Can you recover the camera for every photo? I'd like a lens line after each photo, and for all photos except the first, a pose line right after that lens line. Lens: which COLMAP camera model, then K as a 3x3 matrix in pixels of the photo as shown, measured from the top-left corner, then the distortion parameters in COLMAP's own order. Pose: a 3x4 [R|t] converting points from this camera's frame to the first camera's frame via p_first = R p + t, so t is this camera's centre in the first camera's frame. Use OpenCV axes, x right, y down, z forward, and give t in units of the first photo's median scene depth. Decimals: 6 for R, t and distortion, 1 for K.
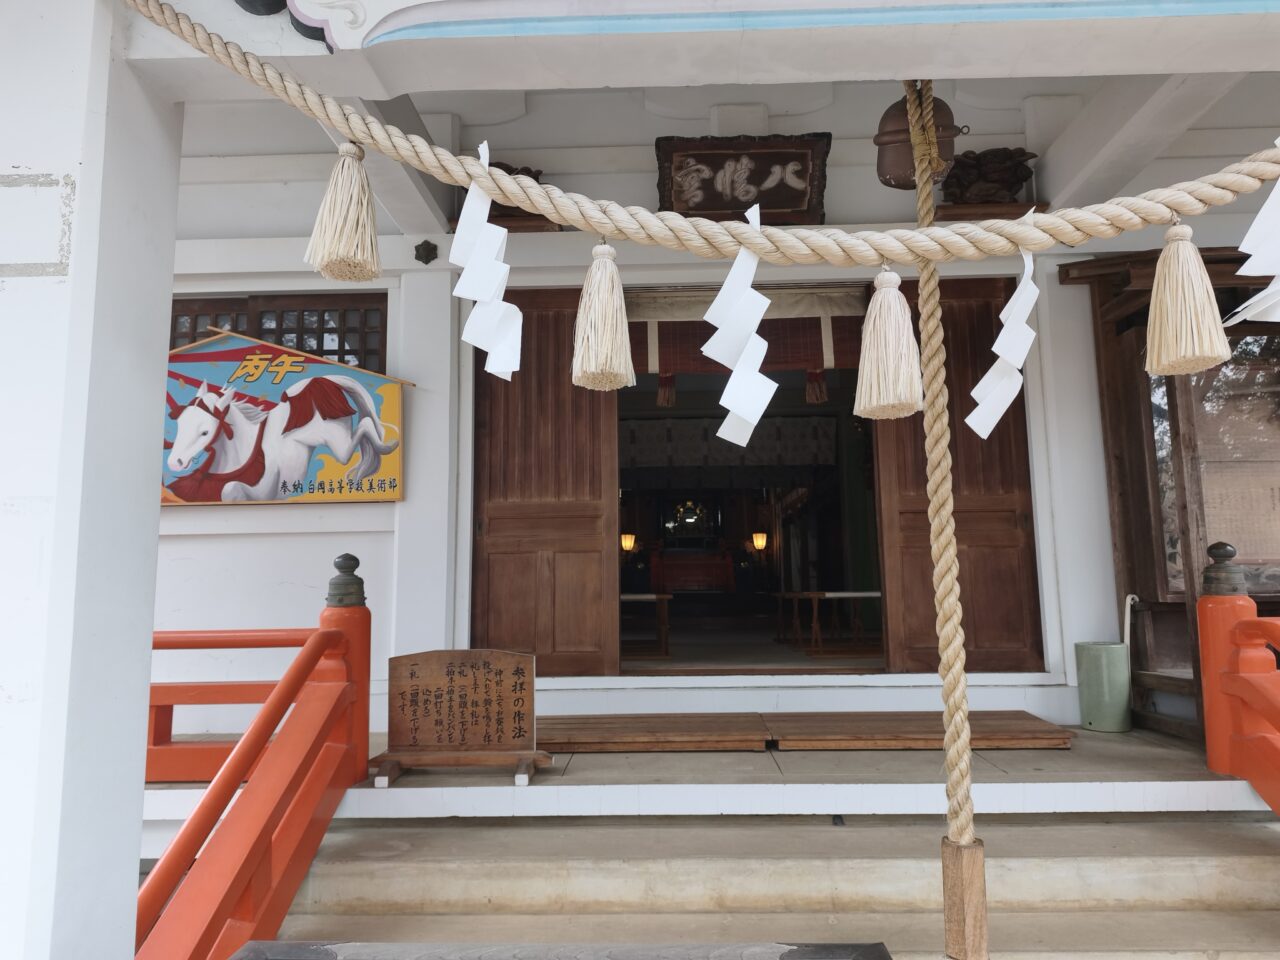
lens RADIAL K [[871.5, 0, 640.0], [0, 871.5, 480.0], [0, 0, 1]] dist [0.004474, -0.000153]
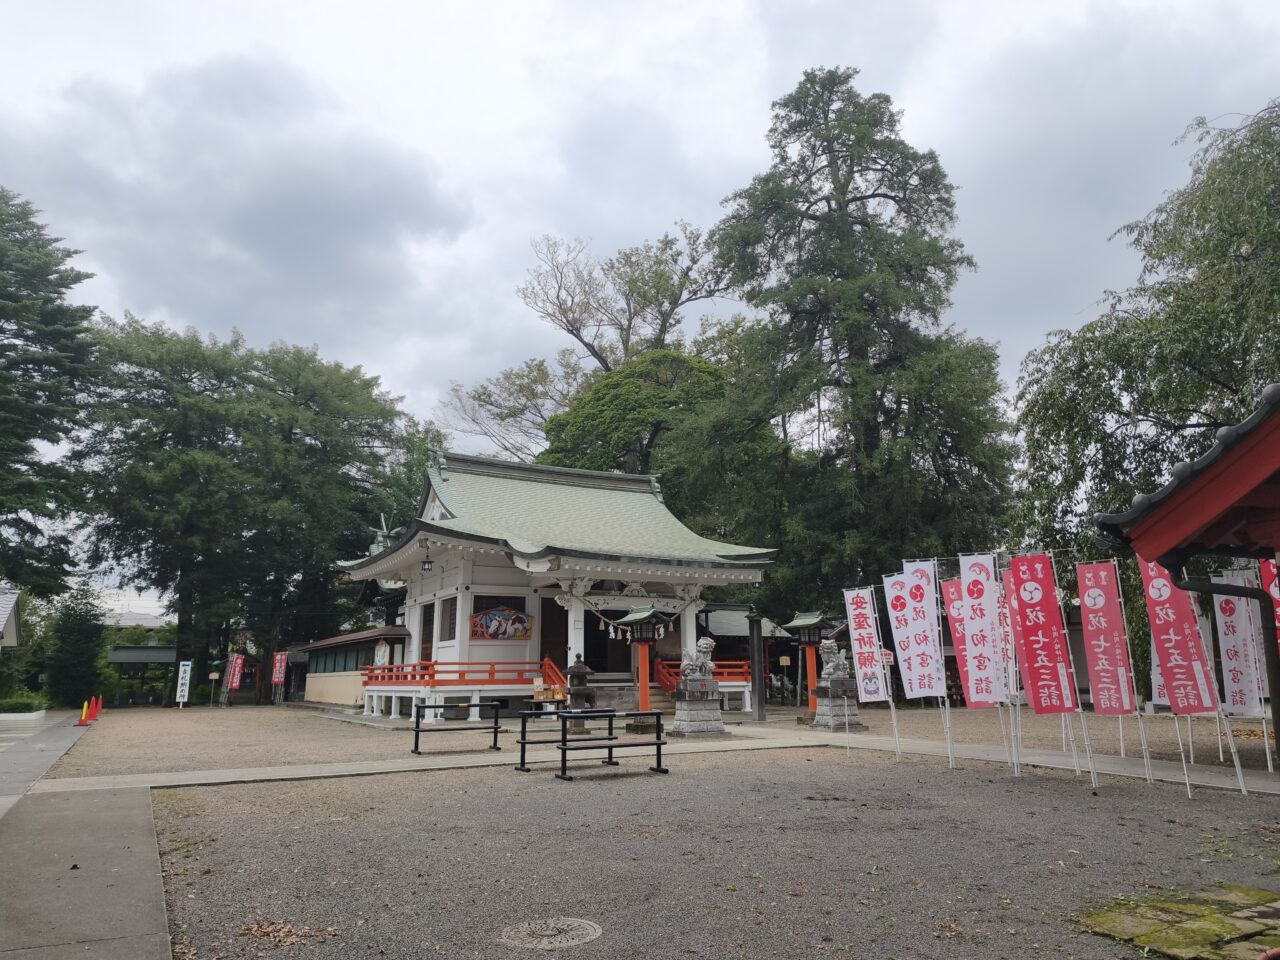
lens RADIAL K [[871.5, 0, 640.0], [0, 871.5, 480.0], [0, 0, 1]] dist [0.004474, -0.000153]
pose [[0.840212, 0.121779, 0.528407, -2.612688], [-0.084560, 0.991960, -0.094153, -0.491289], [-0.535624, 0.034426, 0.843754, -3.828901]]
